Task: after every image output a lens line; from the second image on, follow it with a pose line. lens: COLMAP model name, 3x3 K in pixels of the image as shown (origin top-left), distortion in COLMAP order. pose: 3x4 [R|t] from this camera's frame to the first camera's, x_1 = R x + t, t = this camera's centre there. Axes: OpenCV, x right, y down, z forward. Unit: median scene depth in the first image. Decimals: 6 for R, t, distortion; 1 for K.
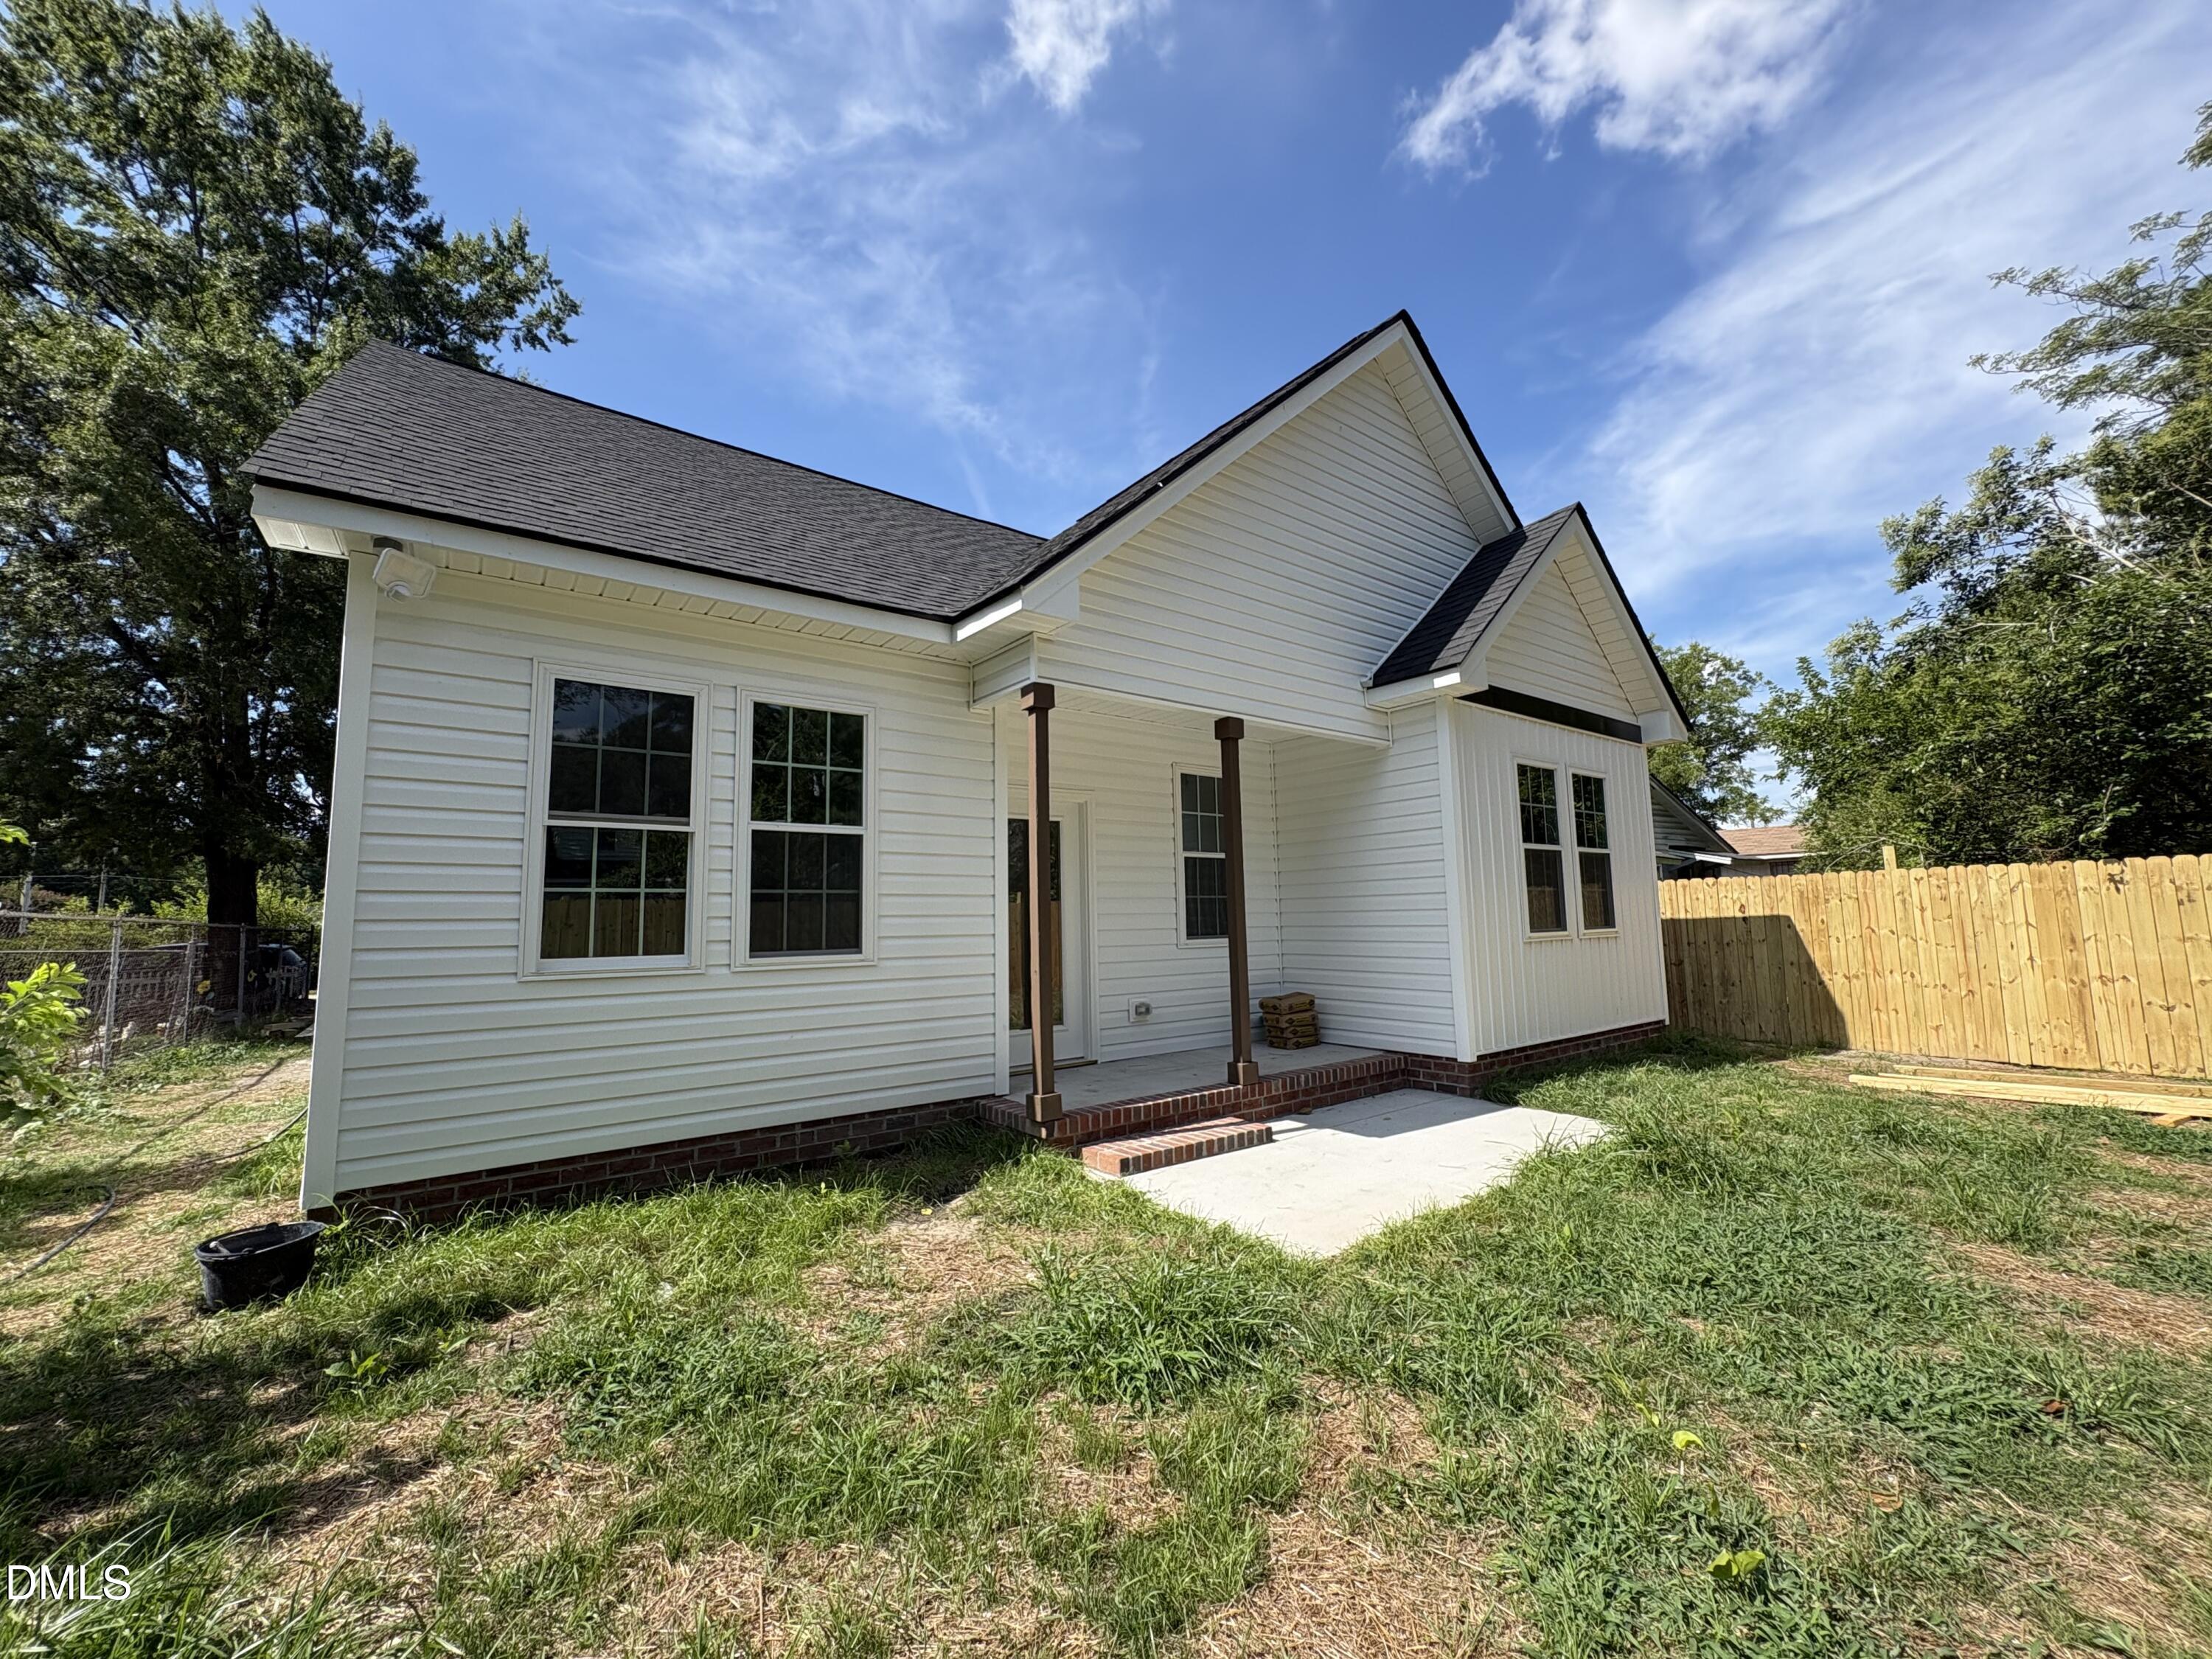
lens RADIAL K [[883.7, 0, 1106.0], [0, 883.7, 829.5], [0, 0, 1]] dist [0.000231, 0.000143]
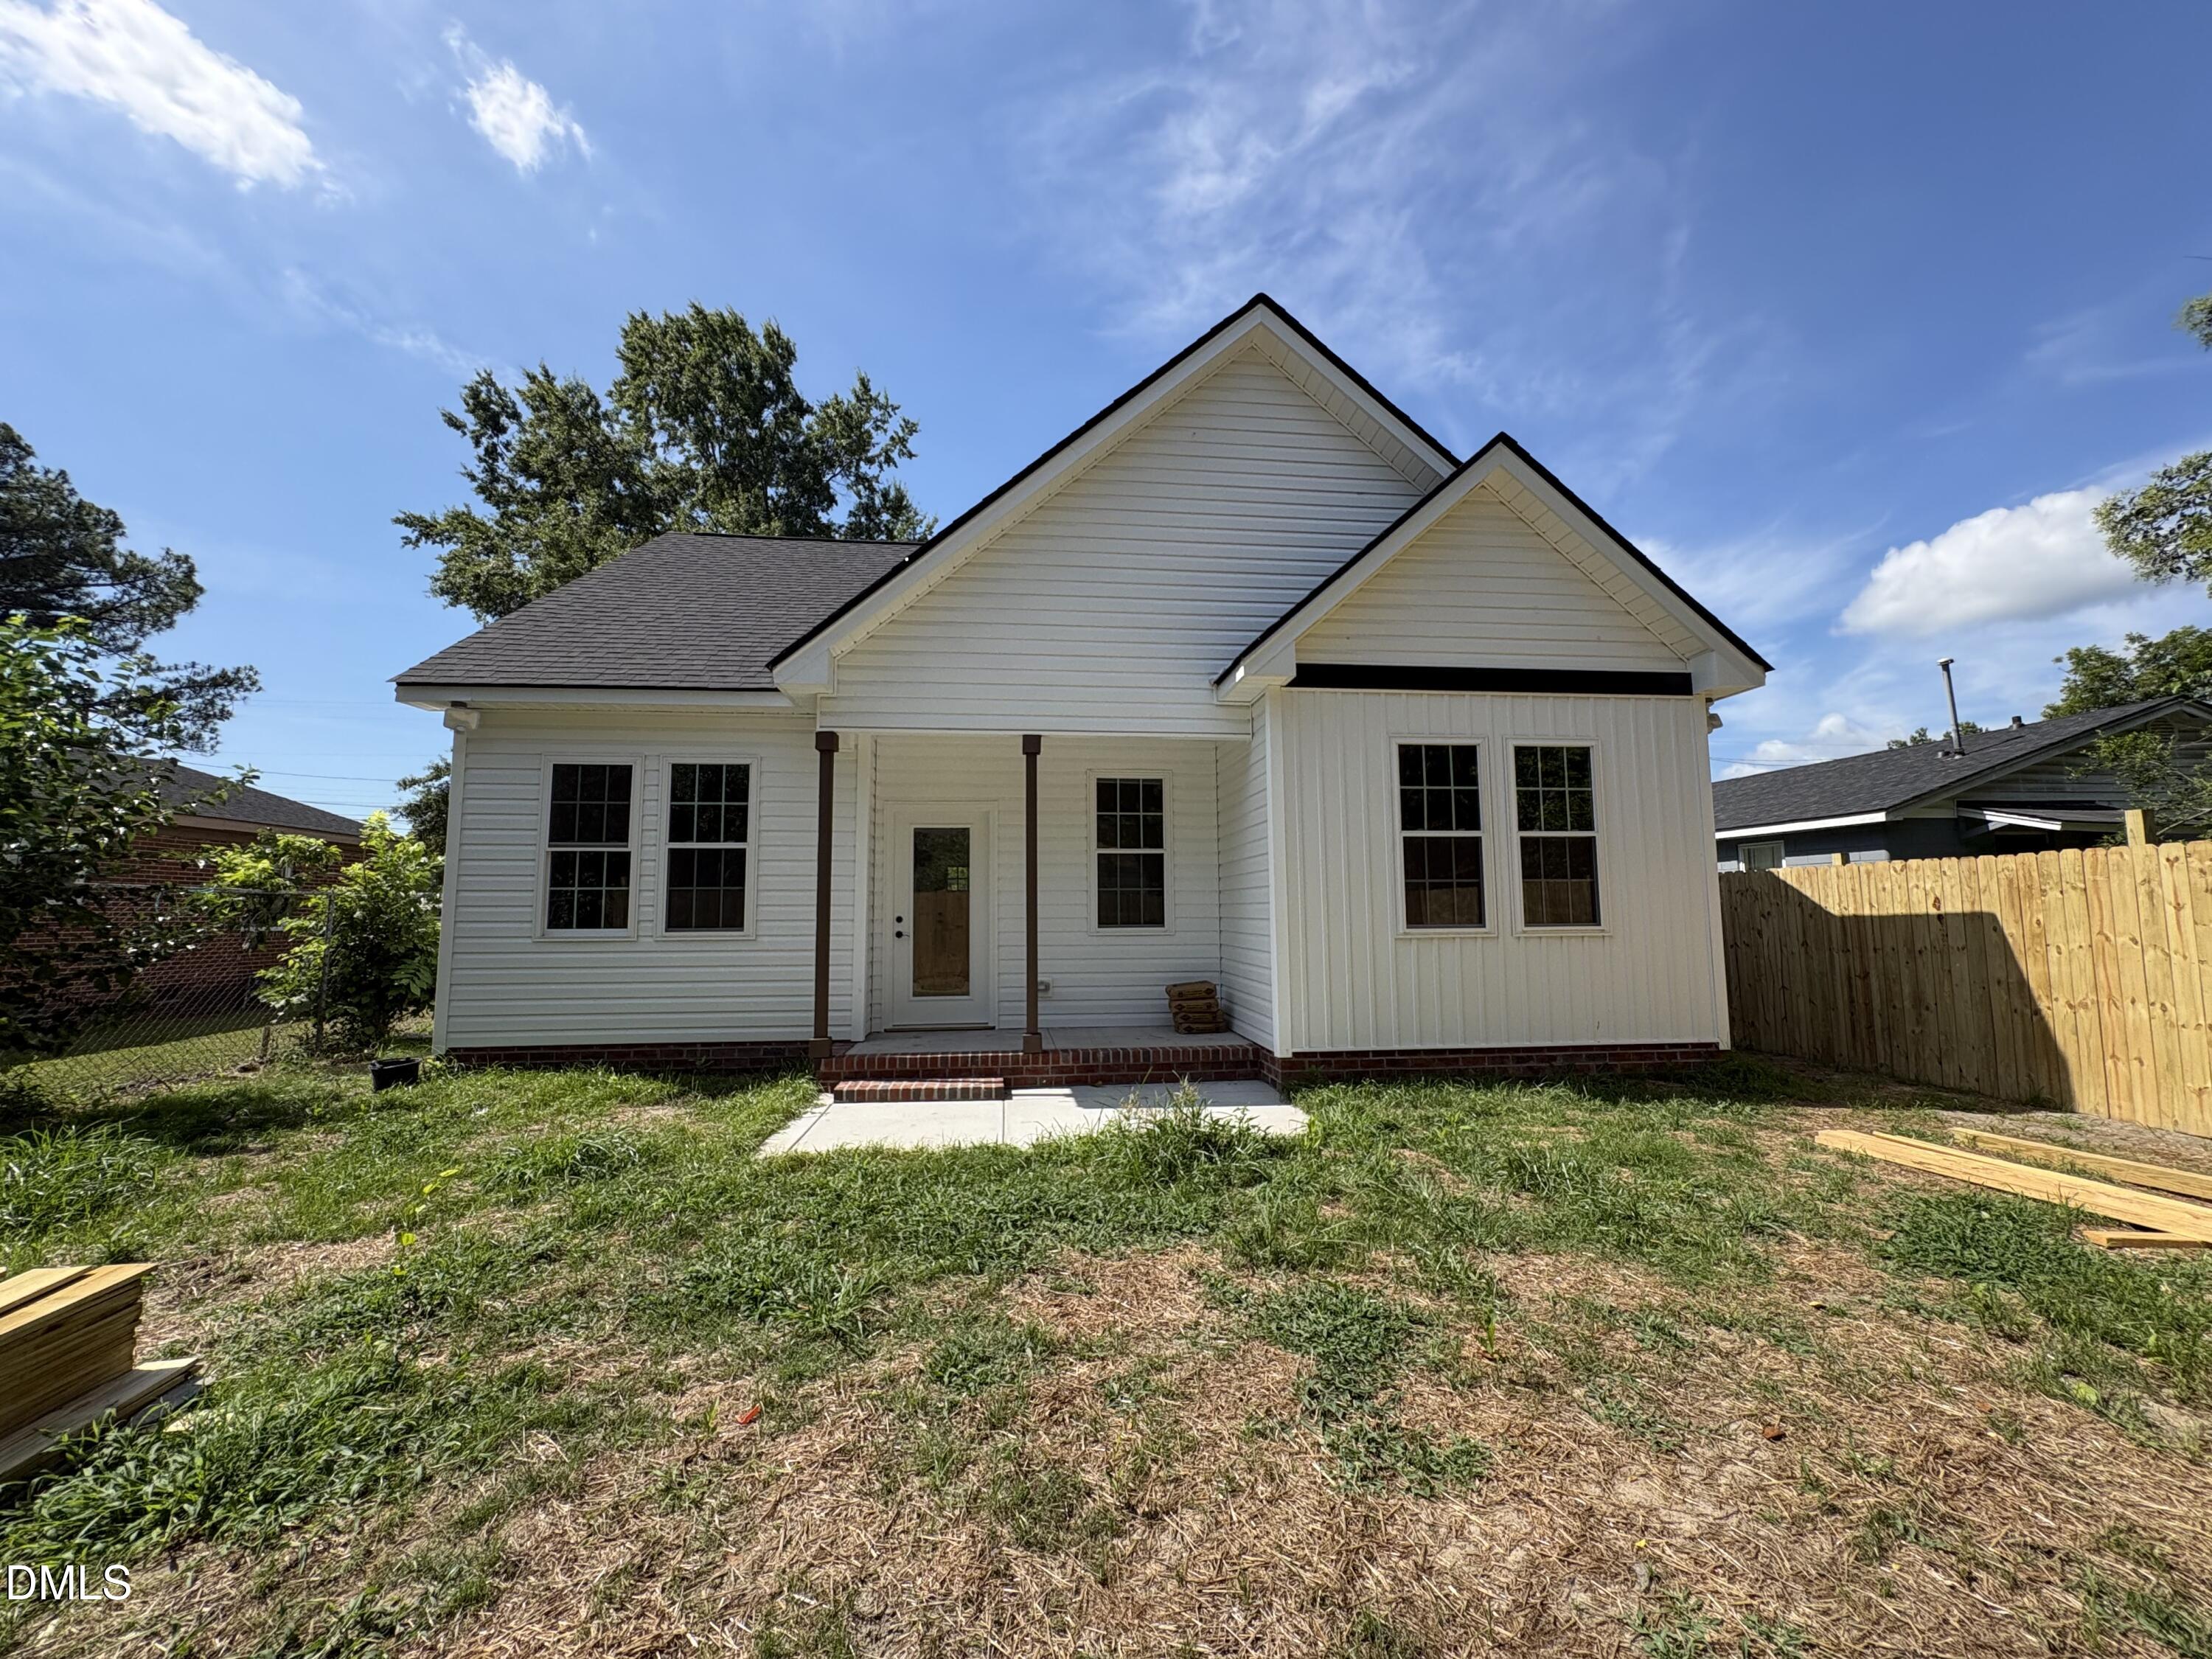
lens RADIAL K [[880.5, 0, 1106.0], [0, 880.5, 829.5], [0, 0, 1]] dist [-0.000014, 0.000382]
pose [[0.855865, -0.035201, -0.516000, 0.808508], [0.044128, 0.999013, 0.005041, -0.005080], [0.515313, -0.027084, 0.856574, 0.065926]]
